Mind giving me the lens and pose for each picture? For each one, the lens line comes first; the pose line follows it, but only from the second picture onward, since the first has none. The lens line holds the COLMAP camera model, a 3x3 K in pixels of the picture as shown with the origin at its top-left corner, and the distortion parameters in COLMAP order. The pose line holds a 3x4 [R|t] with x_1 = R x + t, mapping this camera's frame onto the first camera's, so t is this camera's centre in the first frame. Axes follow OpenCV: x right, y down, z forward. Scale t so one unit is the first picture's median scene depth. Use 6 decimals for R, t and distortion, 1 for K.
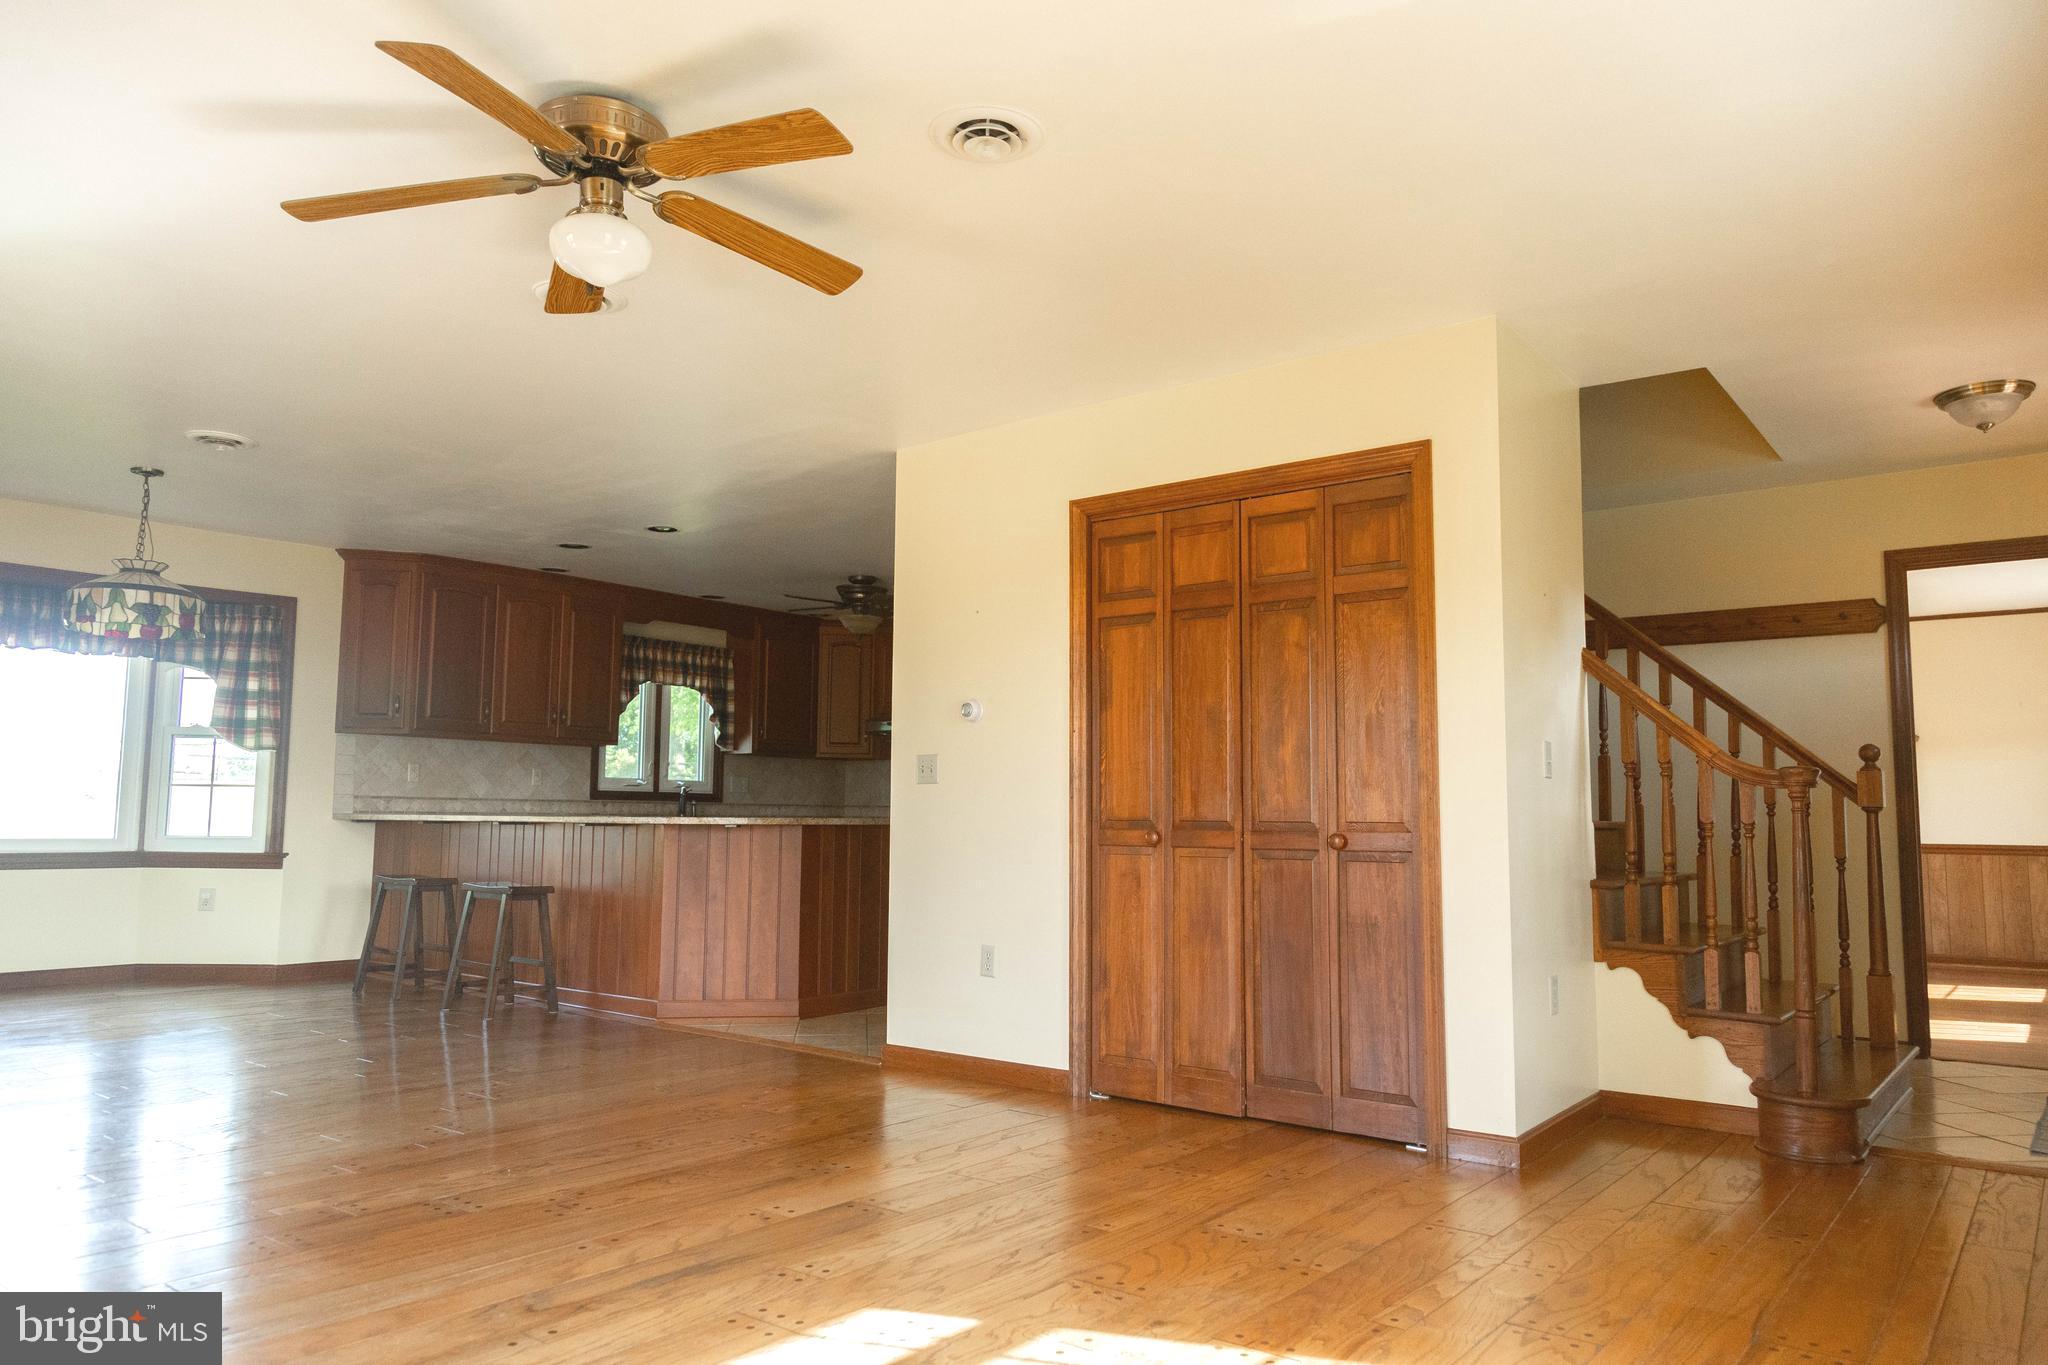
lens RADIAL K [[1345.8, 0, 1037.7], [0, 1345.8, 690.7], [0, 0, 1]] dist [0.015660, -0.004285]
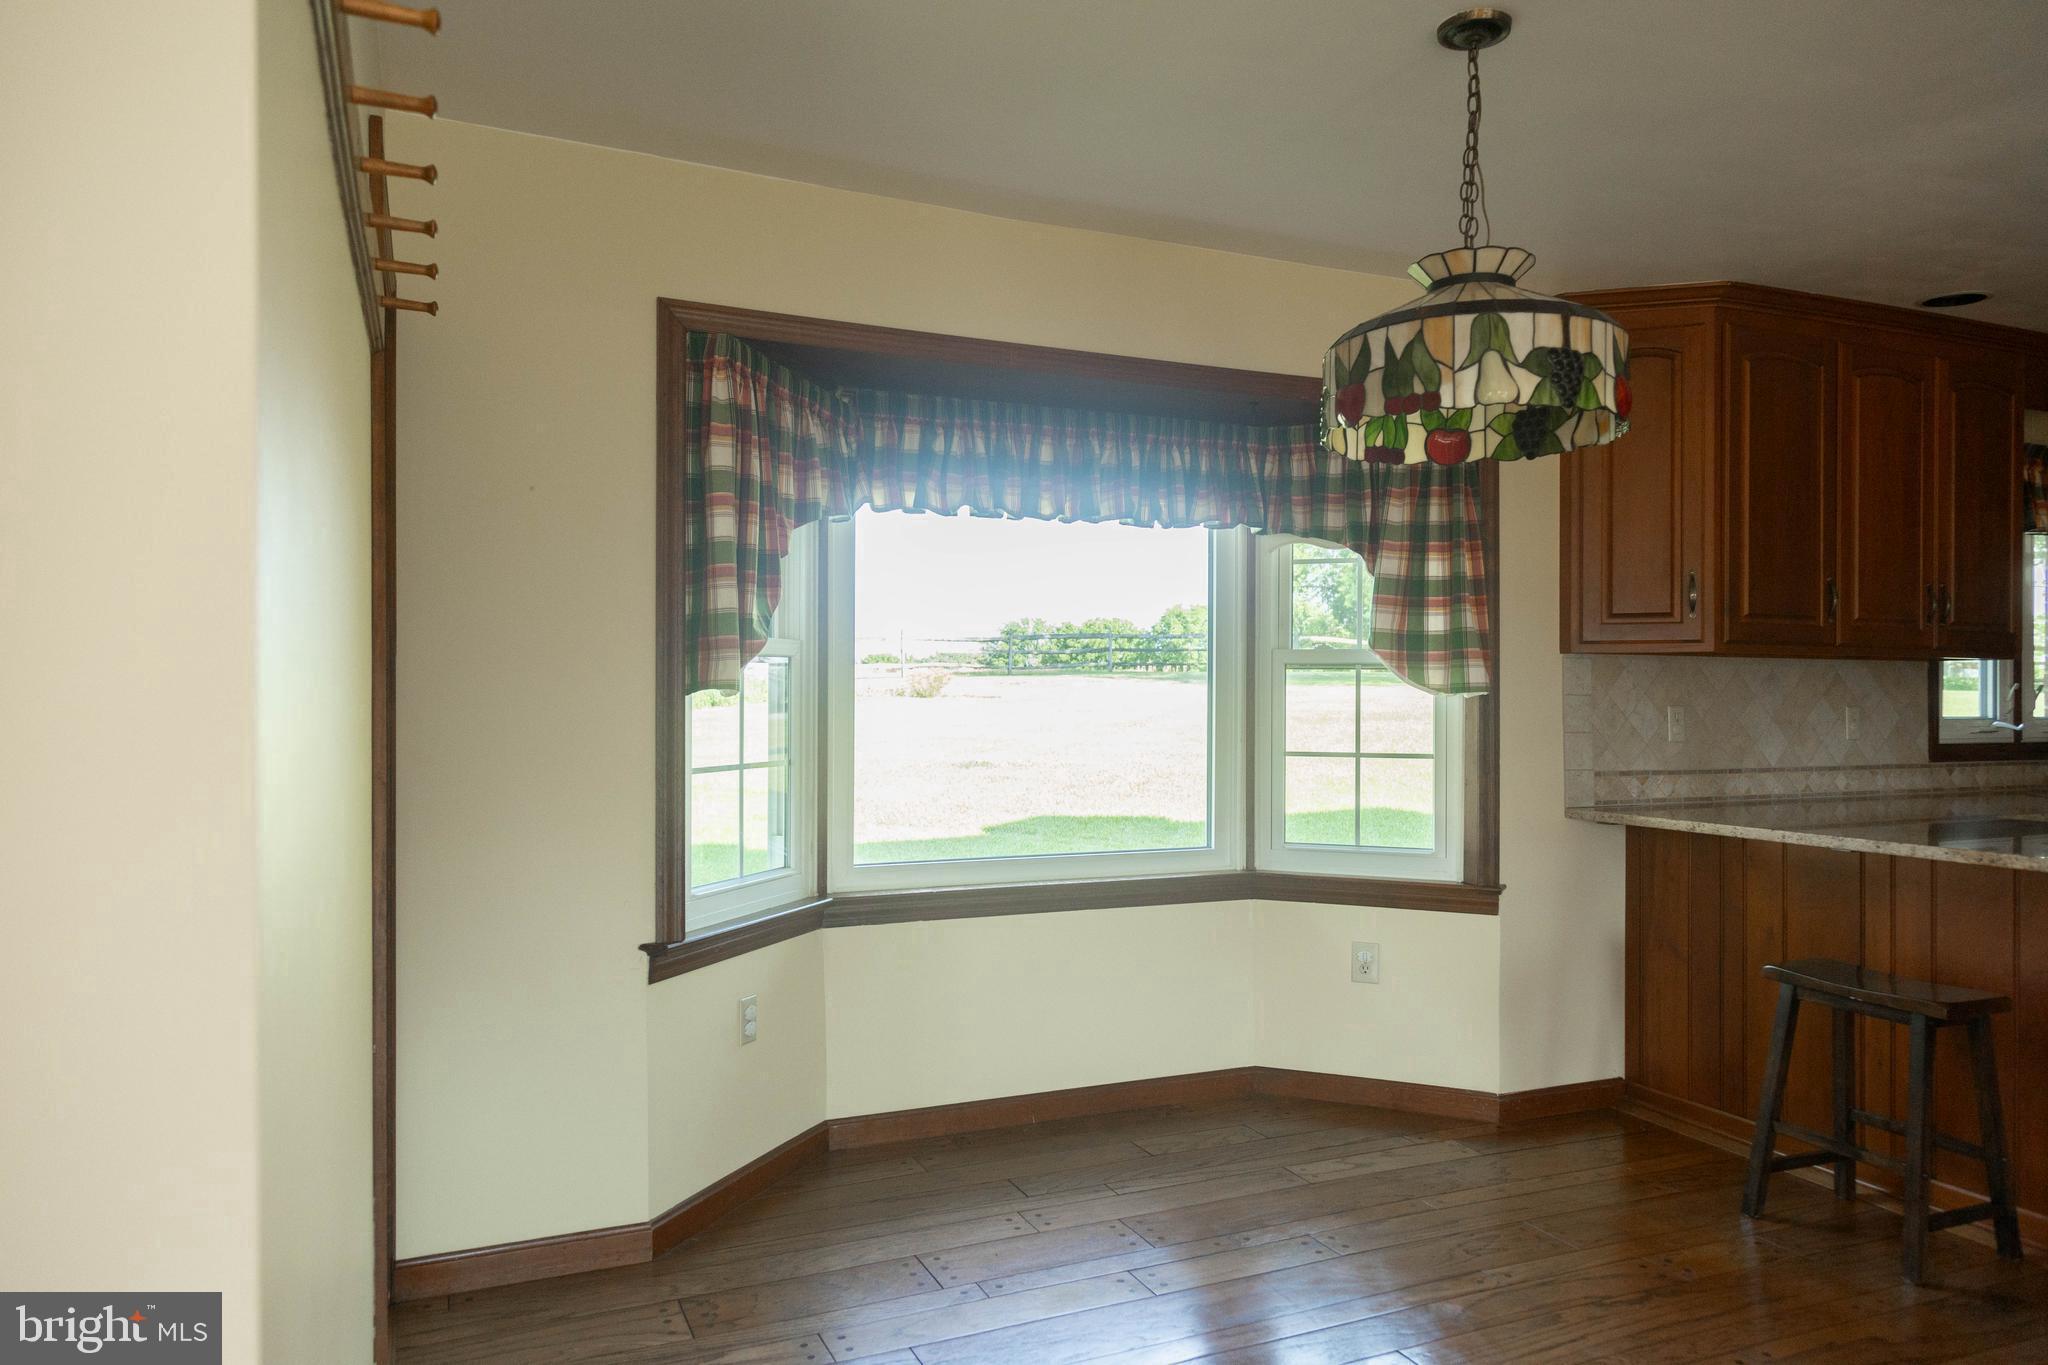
lens RADIAL K [[1345.8, 0, 1037.7], [0, 1345.8, 690.7], [0, 0, 1]] dist [0.015660, -0.004285]
pose [[0.885165, -0.008002, -0.465208, -0.473801], [0.049915, 0.995715, 0.077847, -0.005250], [0.462592, -0.092128, 0.881772, 0.463047]]
